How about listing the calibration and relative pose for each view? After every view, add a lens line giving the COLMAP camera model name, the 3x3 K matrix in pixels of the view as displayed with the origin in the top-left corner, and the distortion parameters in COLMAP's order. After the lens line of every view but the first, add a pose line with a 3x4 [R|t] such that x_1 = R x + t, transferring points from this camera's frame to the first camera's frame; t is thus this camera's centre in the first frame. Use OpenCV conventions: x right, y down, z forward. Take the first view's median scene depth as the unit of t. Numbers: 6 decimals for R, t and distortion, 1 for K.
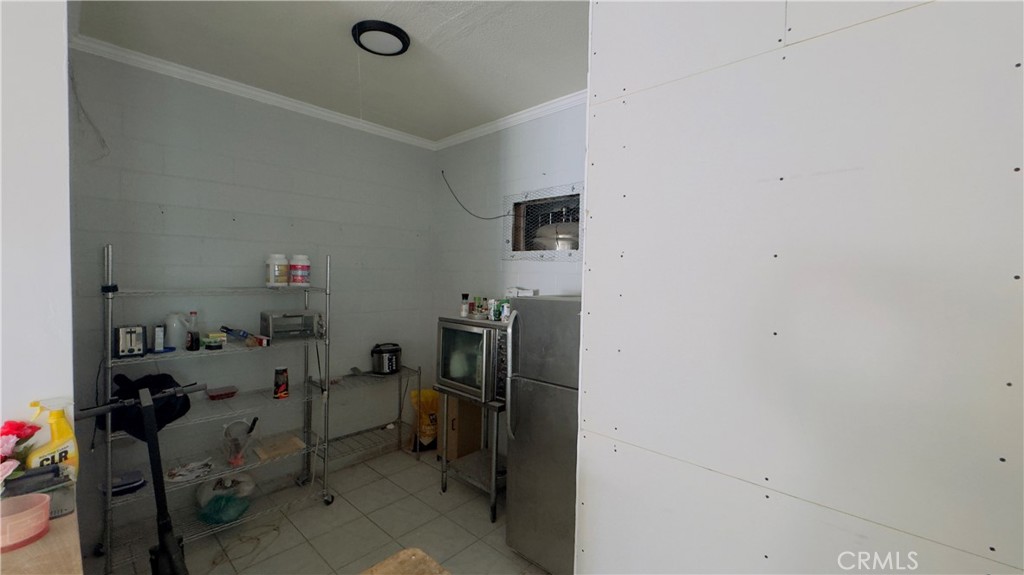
lens RADIAL K [[407.2, 0, 511.0], [0, 407.2, 285.8], [0, 0, 1]] dist [-0.002268, 0.000288]
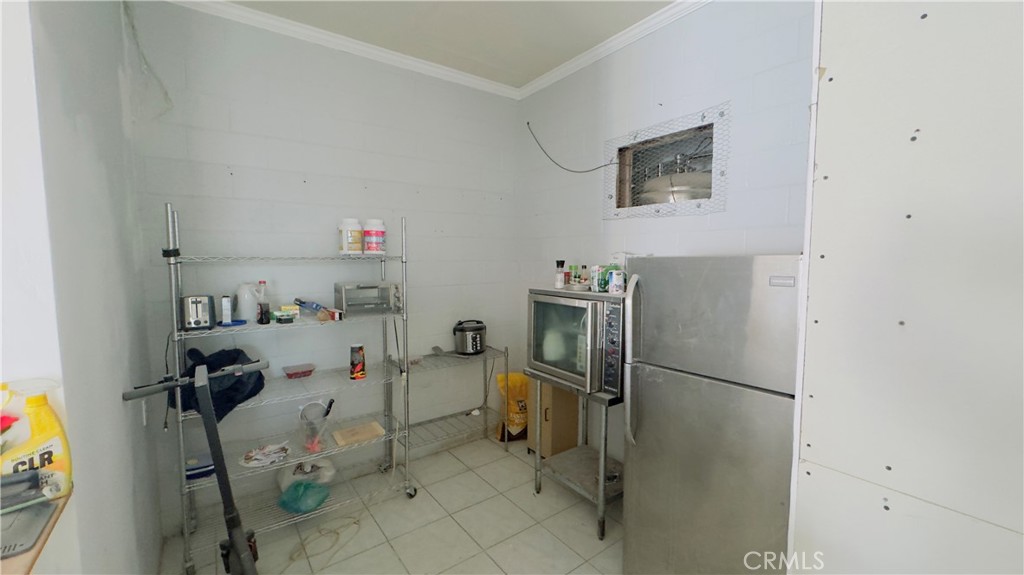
lens RADIAL K [[407.2, 0, 511.5], [0, 407.2, 287.1], [0, 0, 1]] dist [-0.002268, 0.000288]
pose [[0.982033, -0.007304, -0.188570, -0.063310], [0.016025, 0.998869, 0.044769, 0.040396], [0.188030, -0.046986, 0.981039, 0.196084]]
